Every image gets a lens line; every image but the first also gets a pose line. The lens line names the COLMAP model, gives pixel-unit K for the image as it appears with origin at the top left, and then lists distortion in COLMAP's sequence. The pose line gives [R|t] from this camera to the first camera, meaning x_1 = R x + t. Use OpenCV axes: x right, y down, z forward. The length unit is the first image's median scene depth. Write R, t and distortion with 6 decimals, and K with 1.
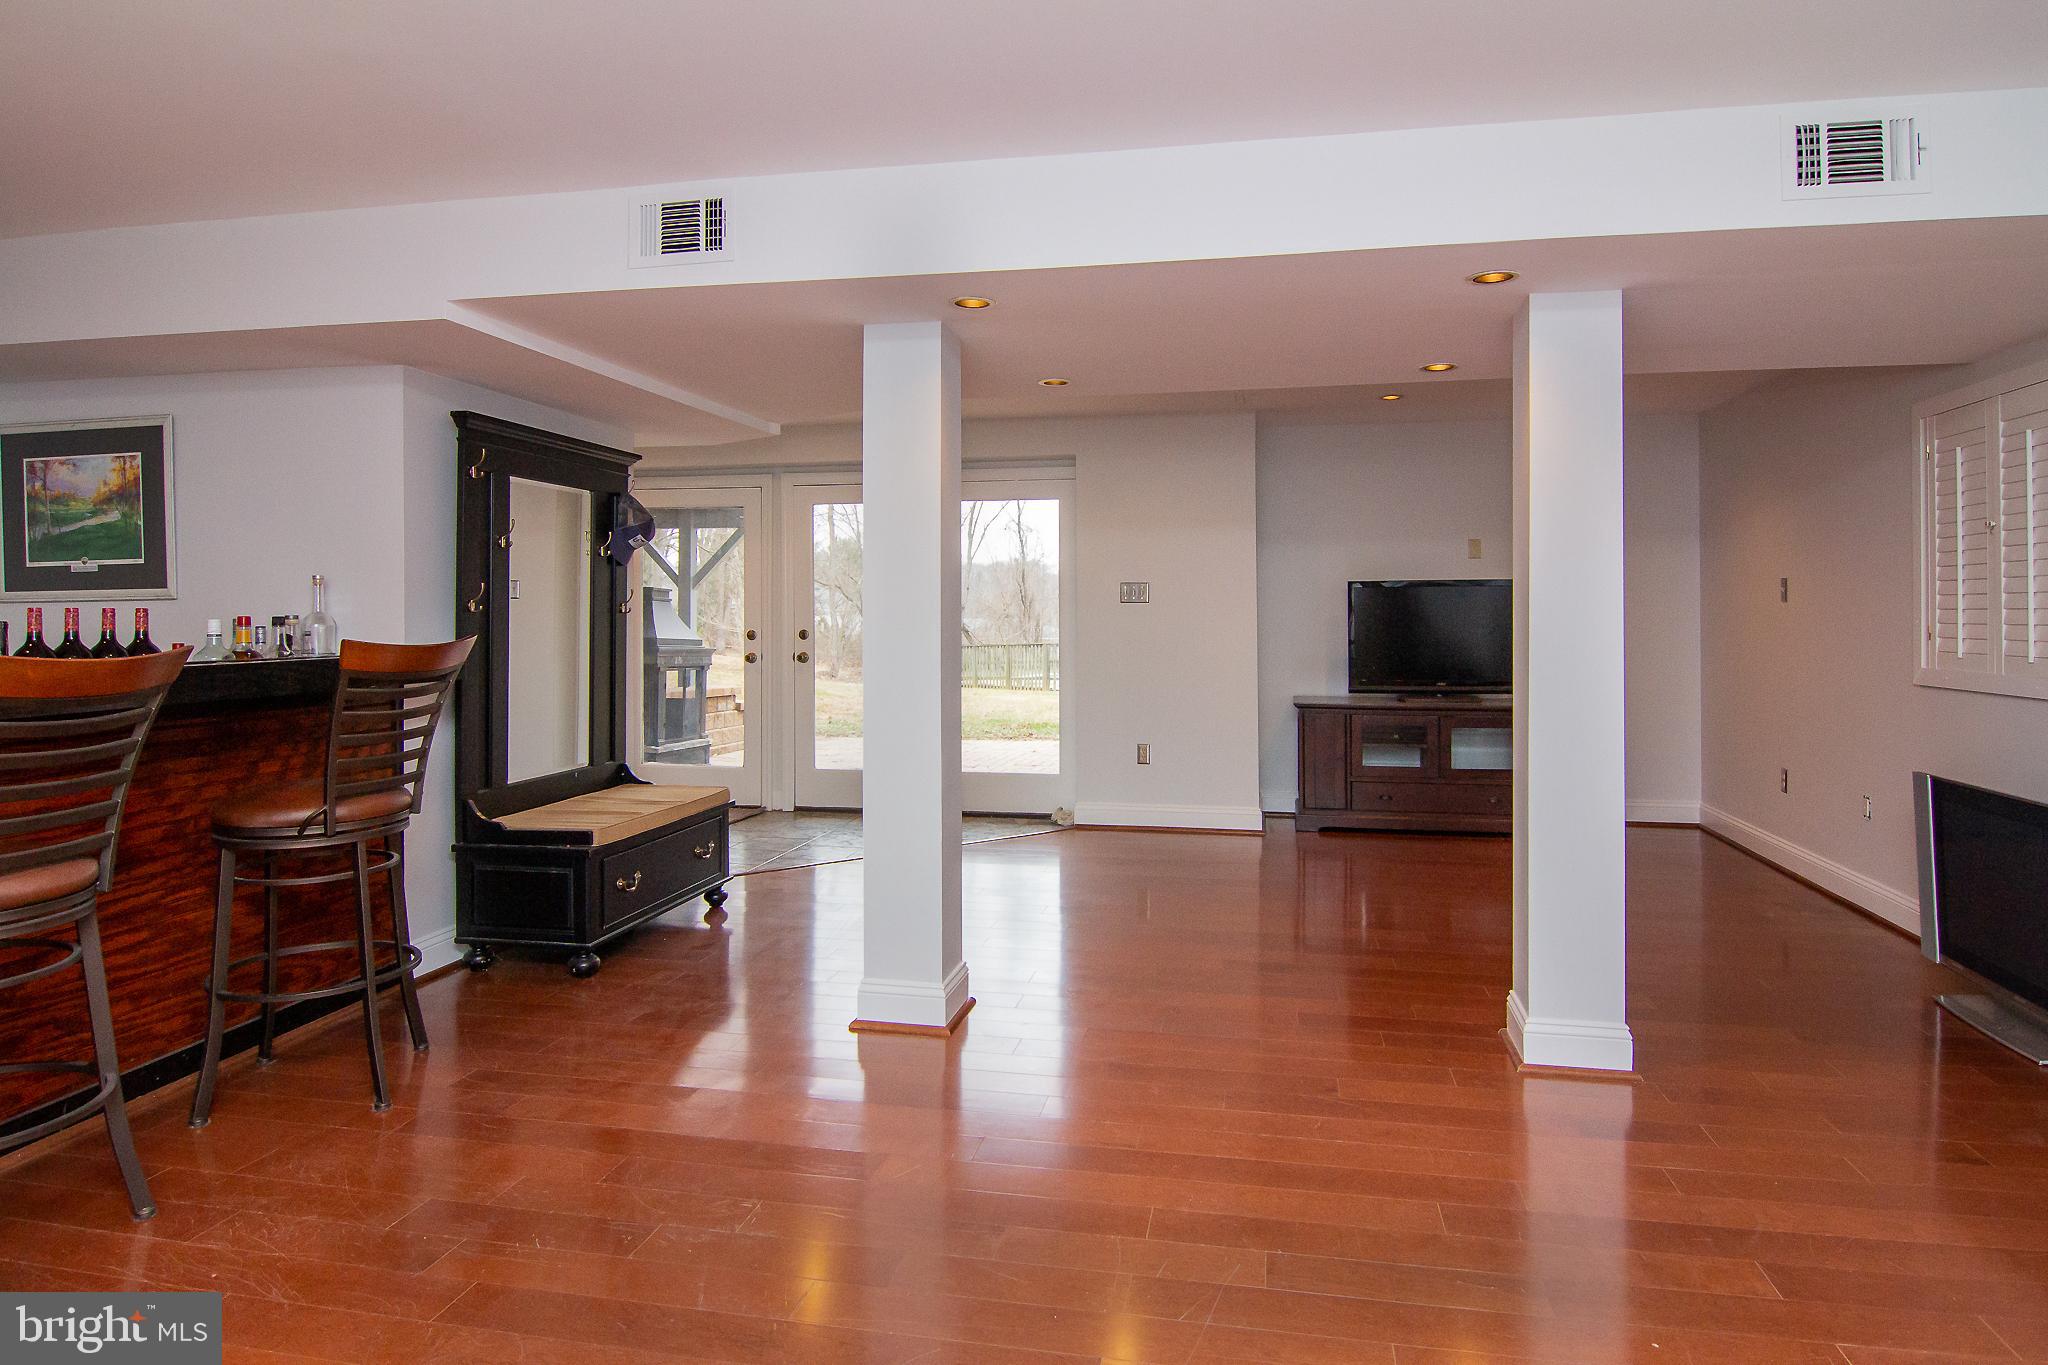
lens RADIAL K [[1191.0, 0, 1027.1], [0, 1191.0, 632.5], [0, 0, 1]] dist [0.000800, -0.000300]
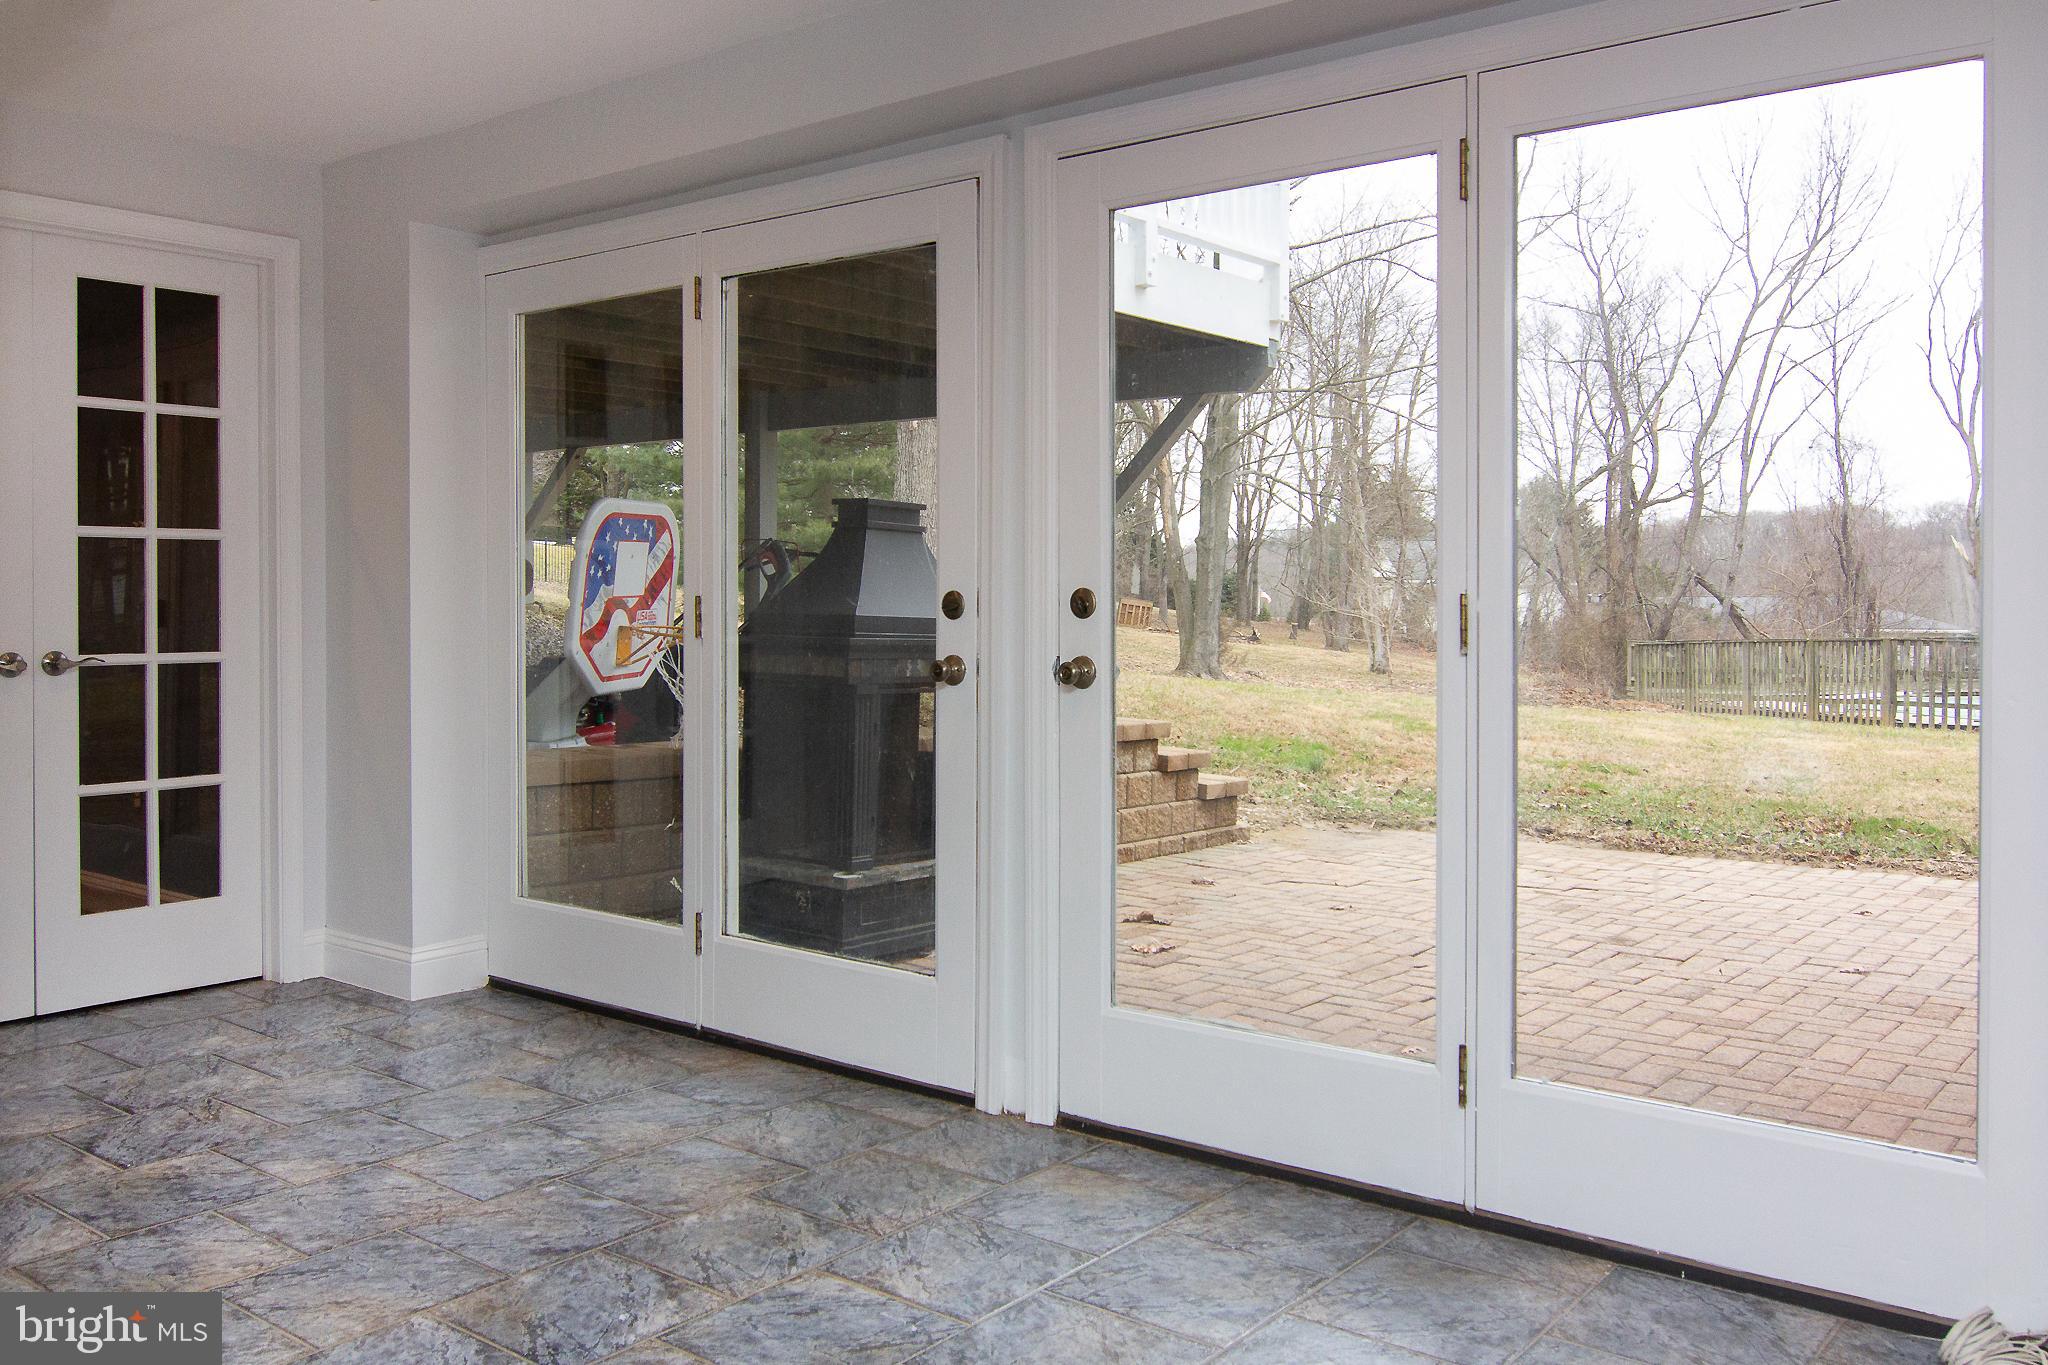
lens RADIAL K [[1633.2, 0, 1016.7], [0, 1633.2, 660.5], [0, 0, 1]] dist [0.008162, 0.000117]
pose [[0.890729, 0.009735, -0.454430, 0.000518], [0.000757, 0.999737, 0.022901, 0.001425], [0.454533, -0.020742, 0.890488, 0.114760]]
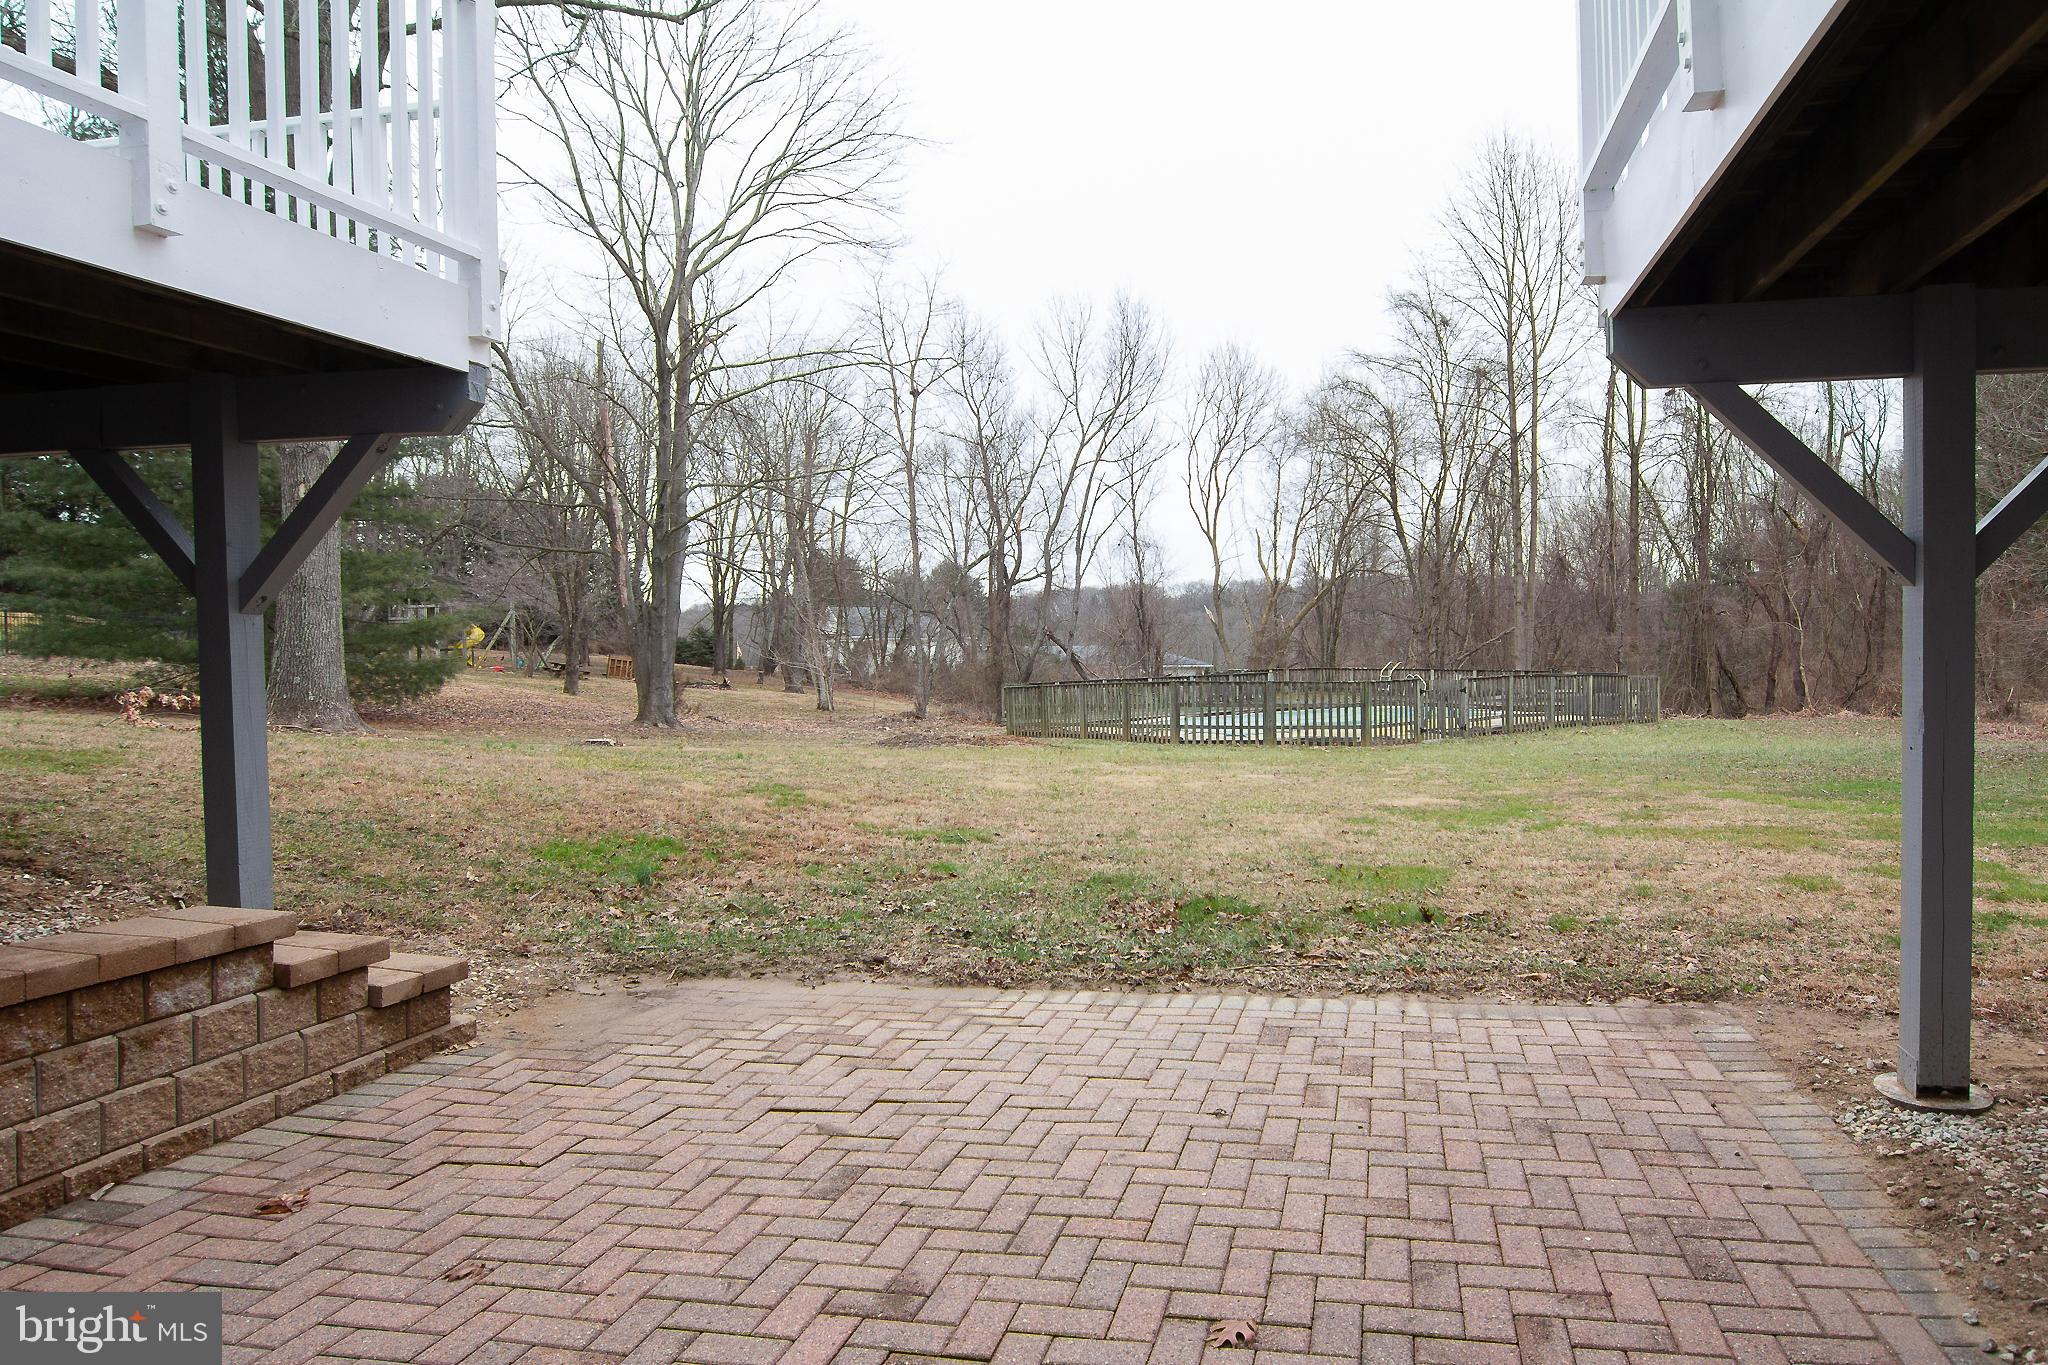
lens RADIAL K [[1138.4, 0, 1024.0], [0, 1138.4, 682.5], [0, 0, 1]] dist [0.000304, -0.000435]
pose [[0.994564, -0.011311, -0.103511, -0.003645], [0.013651, 0.999666, 0.021922, -0.005814], [0.103229, -0.023216, 0.994387, 0.204812]]
